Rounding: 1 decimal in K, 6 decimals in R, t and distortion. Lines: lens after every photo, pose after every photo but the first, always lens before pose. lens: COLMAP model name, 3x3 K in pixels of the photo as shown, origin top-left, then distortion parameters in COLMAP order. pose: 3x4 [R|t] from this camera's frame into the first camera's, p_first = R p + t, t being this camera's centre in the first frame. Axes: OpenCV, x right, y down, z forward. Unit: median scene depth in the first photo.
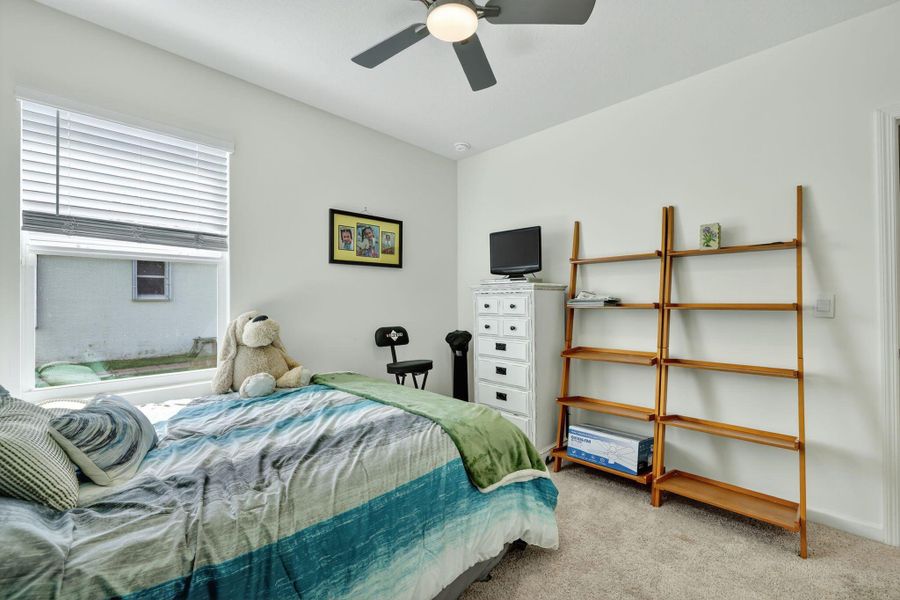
lens RADIAL K [[380.6, 0, 448.5], [0, 380.6, 296.0], [0, 0, 1]] dist [0.000906, 0.000251]
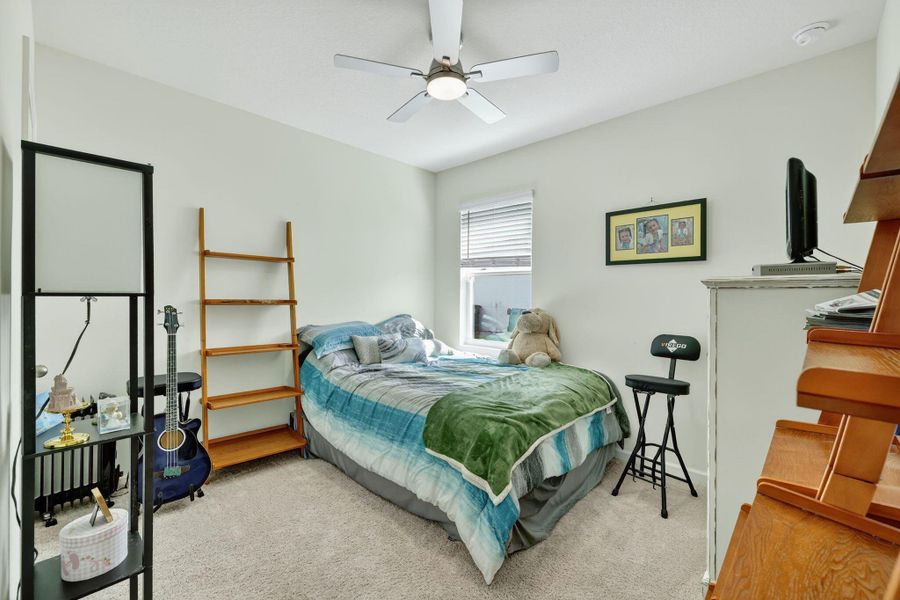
lens RADIAL K [[380.6, 0, 448.5], [0, 380.6, 296.0], [0, 0, 1]] dist [0.000906, 0.000251]
pose [[0.011550, 0.008092, -0.999901, 0.689790], [0.005723, 0.999950, 0.008158, -0.012844], [0.999917, -0.005817, 0.011503, 0.528906]]
